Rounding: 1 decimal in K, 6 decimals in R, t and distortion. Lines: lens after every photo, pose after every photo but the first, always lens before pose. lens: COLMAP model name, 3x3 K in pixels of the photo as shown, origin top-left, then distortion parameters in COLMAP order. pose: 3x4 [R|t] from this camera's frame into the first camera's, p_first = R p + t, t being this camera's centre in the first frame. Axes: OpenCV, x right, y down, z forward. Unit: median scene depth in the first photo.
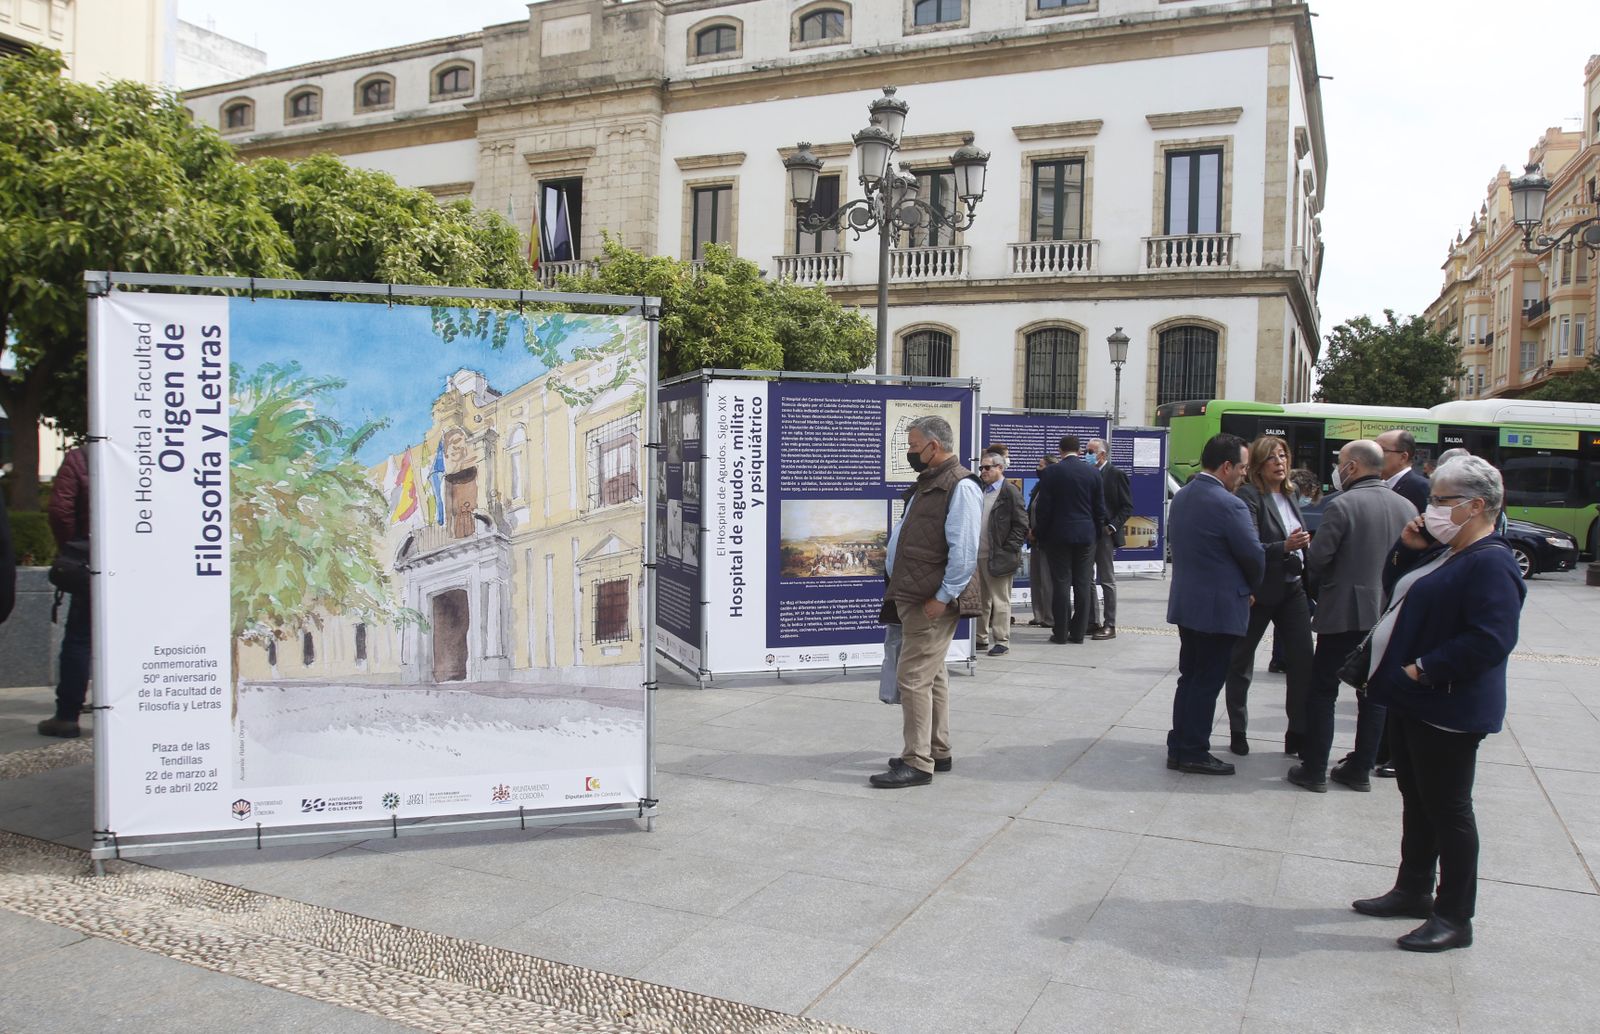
lens RADIAL K [[1223.7, 0, 775.8], [0, 1223.7, 519.8], [0, 0, 1]] dist [-0.100719, 0.072584]
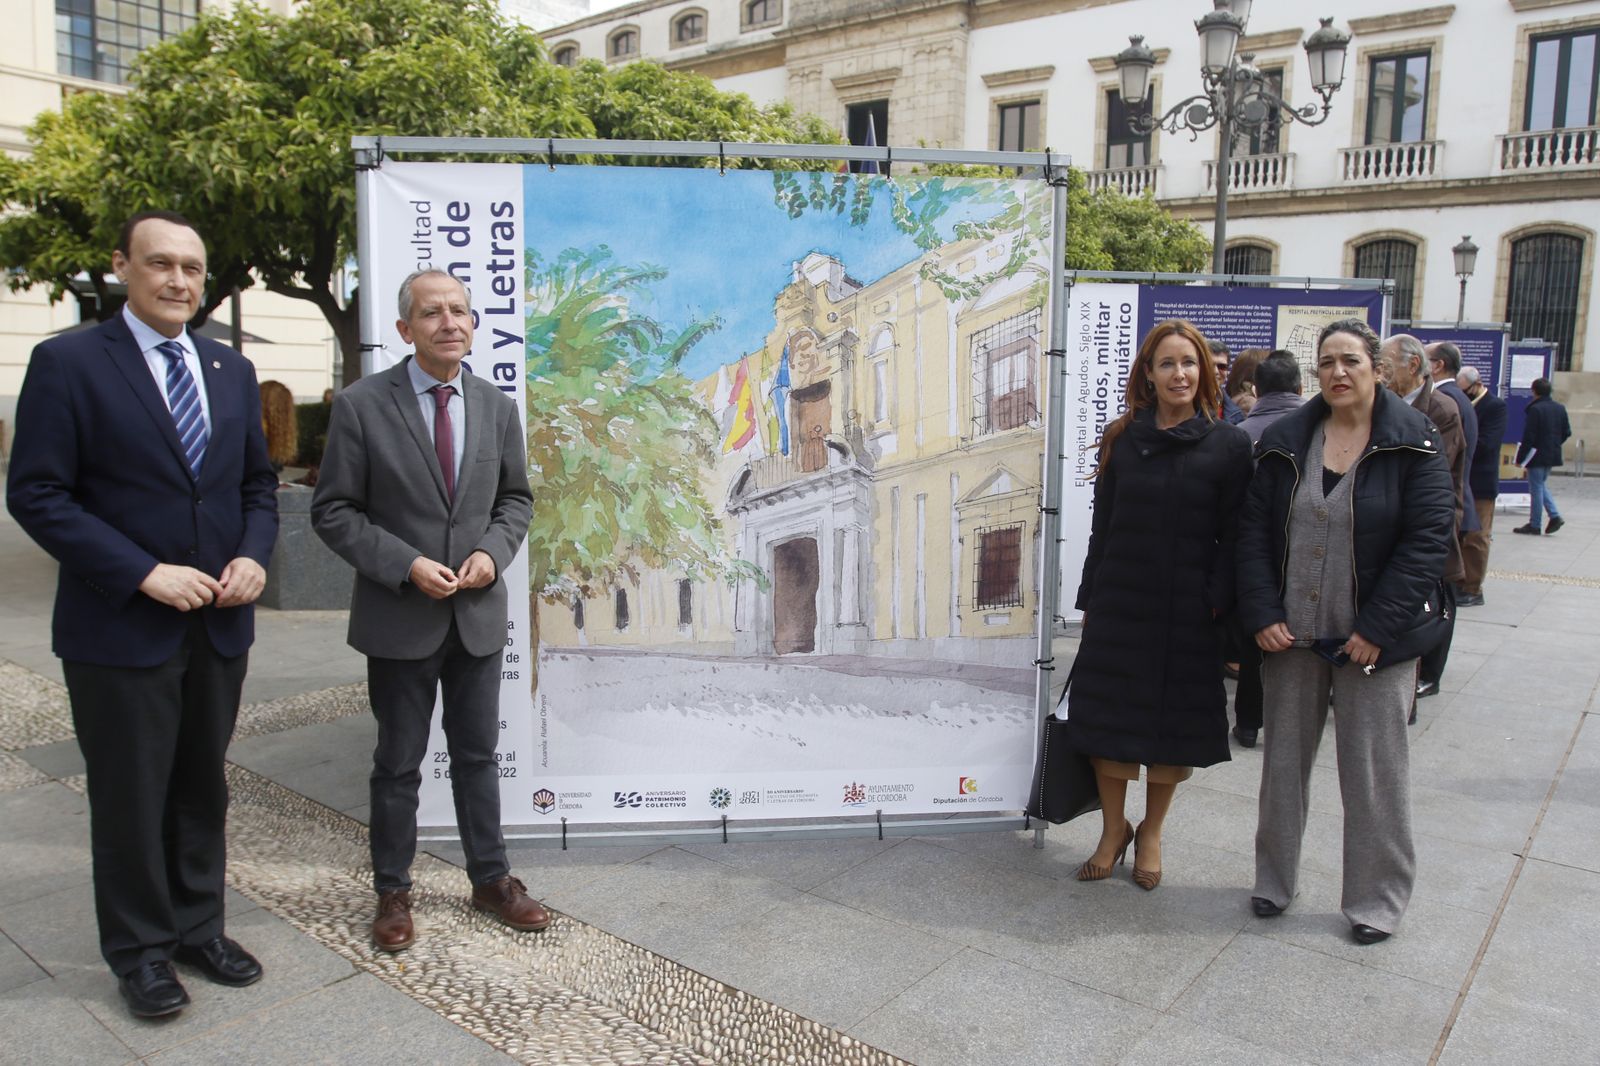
lens RADIAL K [[1175.8, 0, 800.0], [0, 1175.8, 533.0], [0, 0, 1]] dist [-0.104535, 0.078055]
pose [[0.974381, 0.024595, -0.223553, -0.094220], [-0.006652, 0.996719, 0.080662, -0.006695], [0.224804, -0.077108, 0.971348, 0.259718]]
